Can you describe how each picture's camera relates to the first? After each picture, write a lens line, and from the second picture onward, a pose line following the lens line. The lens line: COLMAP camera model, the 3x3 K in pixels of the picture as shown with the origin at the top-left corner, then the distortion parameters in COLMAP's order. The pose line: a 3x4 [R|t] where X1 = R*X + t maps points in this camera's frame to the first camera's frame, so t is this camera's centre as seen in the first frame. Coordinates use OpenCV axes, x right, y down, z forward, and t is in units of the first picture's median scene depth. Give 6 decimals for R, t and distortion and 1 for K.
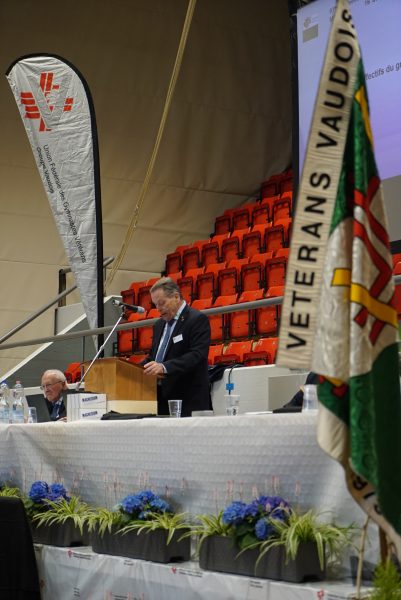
lens RADIAL K [[1247.7, 0, 217.9], [0, 1247.7, 281.0], [0, 0, 1]] dist [-0.053806, 0.000000]
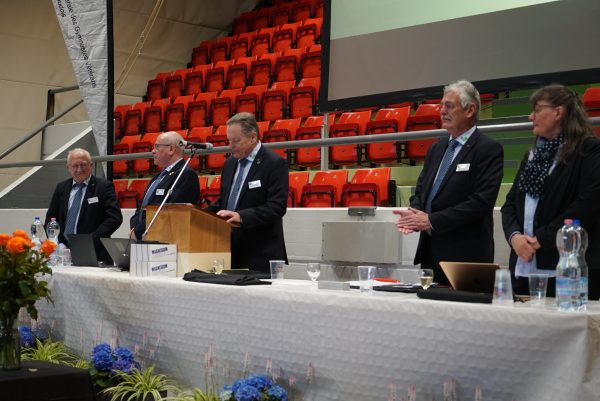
lens RADIAL K [[989.3, 0, 325.1], [0, 989.3, 184.5], [0, 0, 1]] dist [-0.037184, 0.000000]
pose [[0.979880, 0.030329, 0.197271, -0.132461], [-0.046695, 0.995792, 0.078848, -0.014058], [-0.194049, -0.086473, 0.977173, 0.304018]]
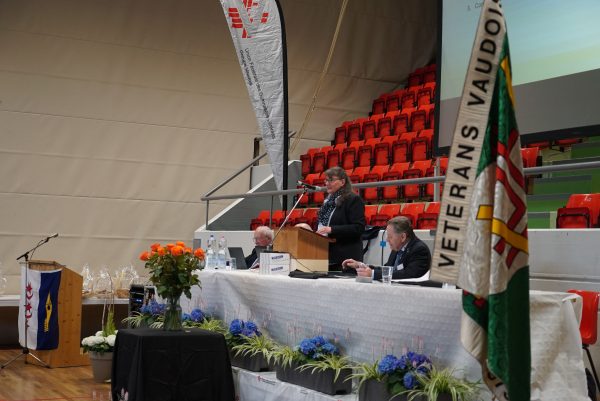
lens RADIAL K [[928.1, 0, 315.5], [0, 928.1, 183.9], [0, 0, 1]] dist [-0.050547, 0.000000]
pose [[0.997892, 0.029523, -0.057798, -0.008667], [-0.026199, 0.998005, 0.057444, -0.041017], [0.059379, -0.055809, 0.996674, 0.036017]]
